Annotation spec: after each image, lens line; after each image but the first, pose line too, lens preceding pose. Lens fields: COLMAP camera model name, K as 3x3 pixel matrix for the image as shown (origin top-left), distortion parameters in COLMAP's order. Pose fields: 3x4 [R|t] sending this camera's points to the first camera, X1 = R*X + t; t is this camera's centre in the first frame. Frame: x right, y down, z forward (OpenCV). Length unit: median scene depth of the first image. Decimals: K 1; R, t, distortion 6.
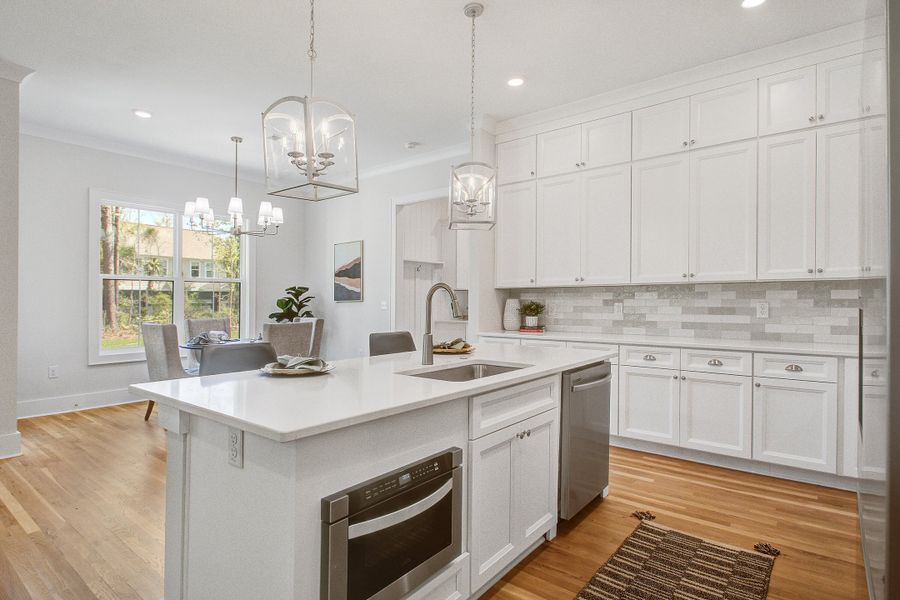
lens RADIAL K [[458.3, 0, 436.3], [0, 458.3, 303.6], [0, 0, 1]] dist [-0.006391, -0.006438]
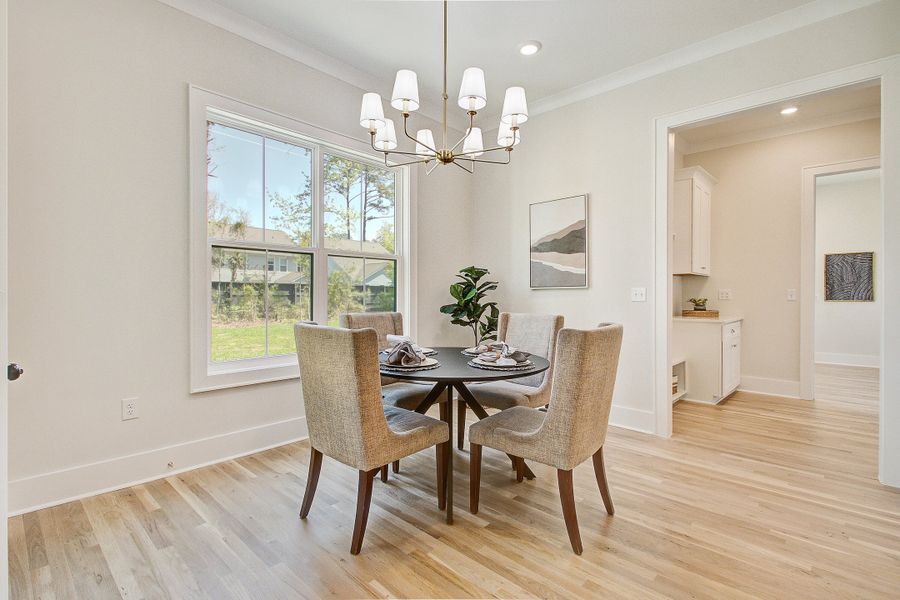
lens RADIAL K [[415.2, 0, 437.4], [0, 415.2, 294.1], [0, 0, 1]] dist [0.000087, -0.003991]
pose [[0.995477, 0.007957, -0.094671, -0.433511], [-0.008688, 0.999936, -0.007310, 0.012518], [0.094607, 0.008100, 0.995482, 0.543186]]
